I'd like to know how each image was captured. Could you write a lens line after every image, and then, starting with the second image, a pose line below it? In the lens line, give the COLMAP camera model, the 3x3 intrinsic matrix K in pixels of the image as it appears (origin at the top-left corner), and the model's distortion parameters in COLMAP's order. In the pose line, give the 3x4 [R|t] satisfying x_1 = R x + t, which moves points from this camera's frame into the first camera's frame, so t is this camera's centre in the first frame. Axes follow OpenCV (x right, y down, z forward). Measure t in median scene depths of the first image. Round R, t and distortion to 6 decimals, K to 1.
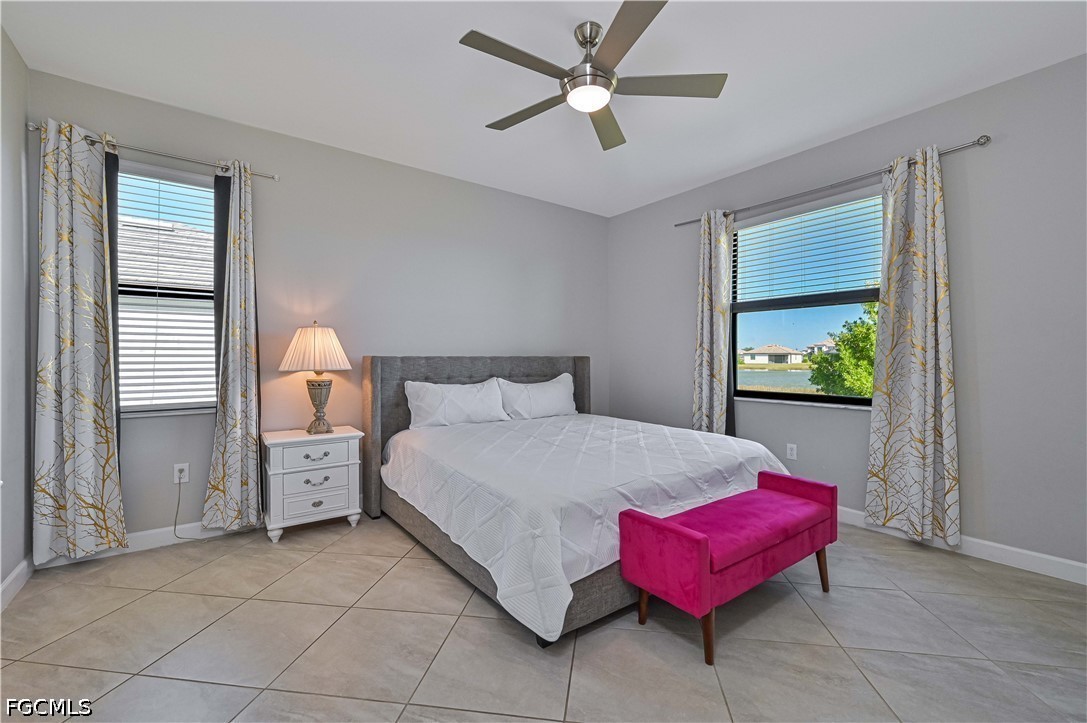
lens RADIAL K [[455.9, 0, 549.4], [0, 455.9, 356.3], [0, 0, 1]] dist [0.000002, -0.000111]
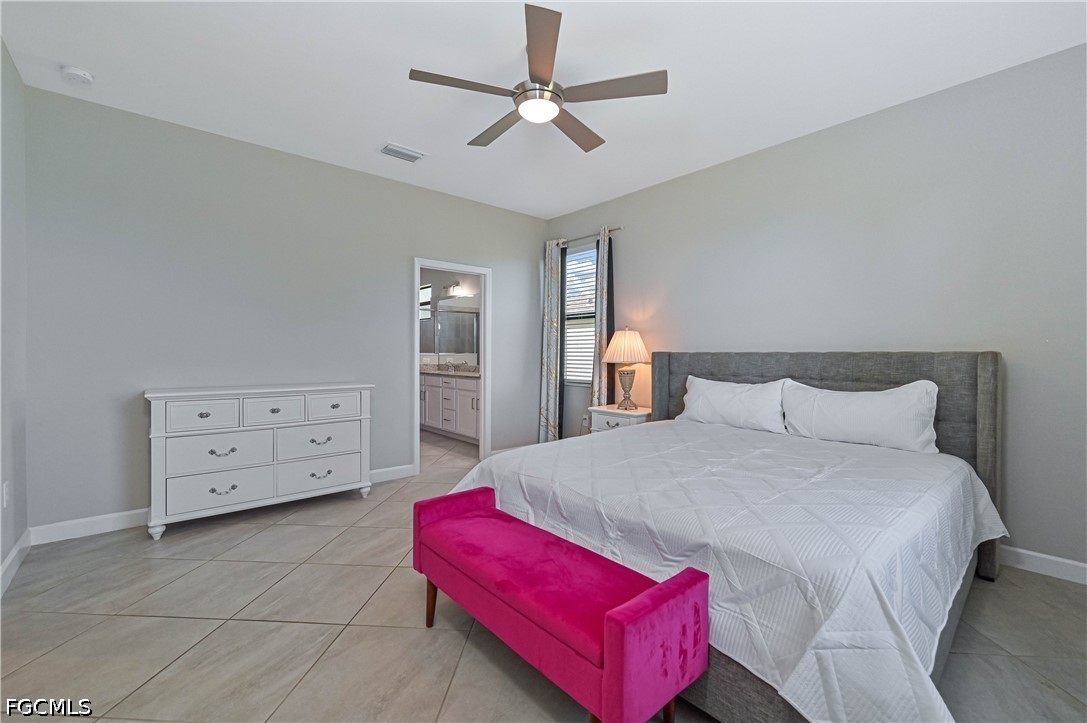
lens RADIAL K [[455.9, 0, 549.4], [0, 455.9, 356.3], [0, 0, 1]] dist [0.000002, -0.000111]
pose [[0.082116, 0.005984, -0.996605, 0.790044], [0.000587, 0.999982, 0.006053, 0.003175], [0.996623, -0.001082, 0.082111, 0.640045]]
